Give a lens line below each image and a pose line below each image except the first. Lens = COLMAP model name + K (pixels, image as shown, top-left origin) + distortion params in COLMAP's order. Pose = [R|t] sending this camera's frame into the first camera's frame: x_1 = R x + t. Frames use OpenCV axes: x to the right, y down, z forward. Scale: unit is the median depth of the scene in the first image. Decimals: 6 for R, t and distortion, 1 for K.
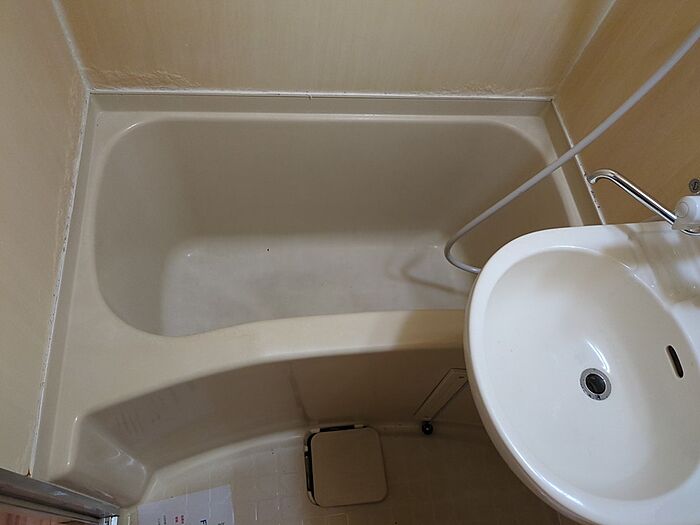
lens RADIAL K [[524.1, 0, 347.2], [0, 524.1, 259.5], [0, 0, 1]] dist [0.038123, -0.032787]
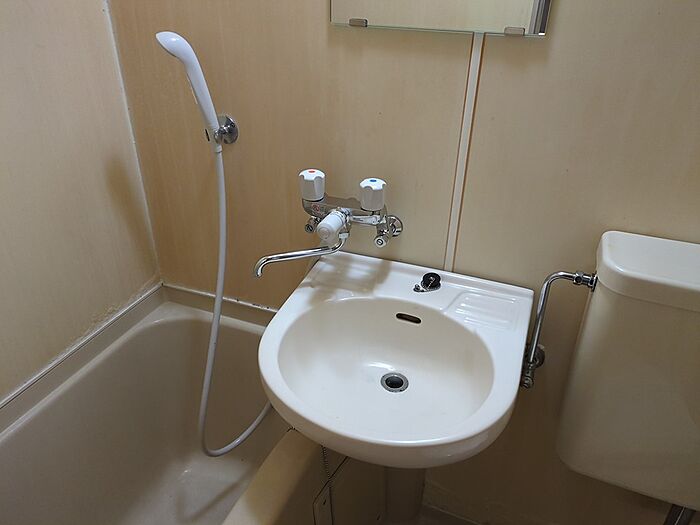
lens RADIAL K [[524.1, 0, 346.0], [0, 524.1, 258.6], [0, 0, 1]] dist [0.038123, -0.032787]
pose [[0.474801, -0.545407, 0.690721, -0.166492], [0.792971, 0.605573, -0.066915, 0.044533], [-0.381787, 0.579493, 0.720018, 0.031173]]
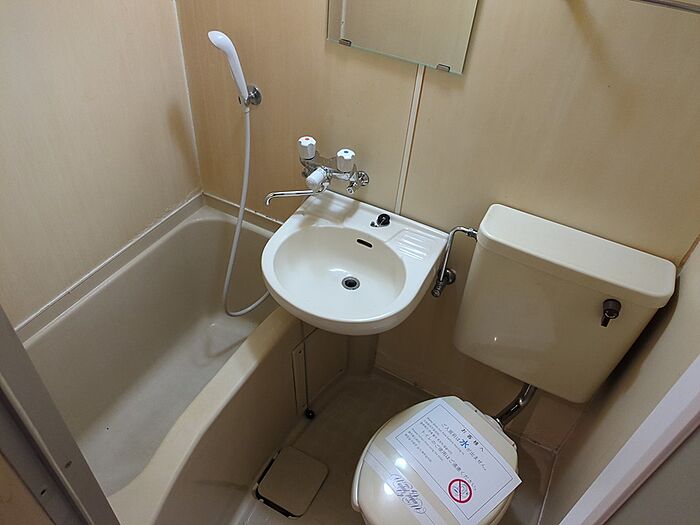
lens RADIAL K [[524.1, 0, 338.6], [0, 524.1, 250.6], [0, 0, 1]] dist [0.038123, -0.032787]
pose [[0.580047, -0.611015, 0.538708, -0.307454], [0.721563, 0.692299, 0.008287, 0.082055], [-0.378010, 0.383905, 0.842452, -0.360894]]
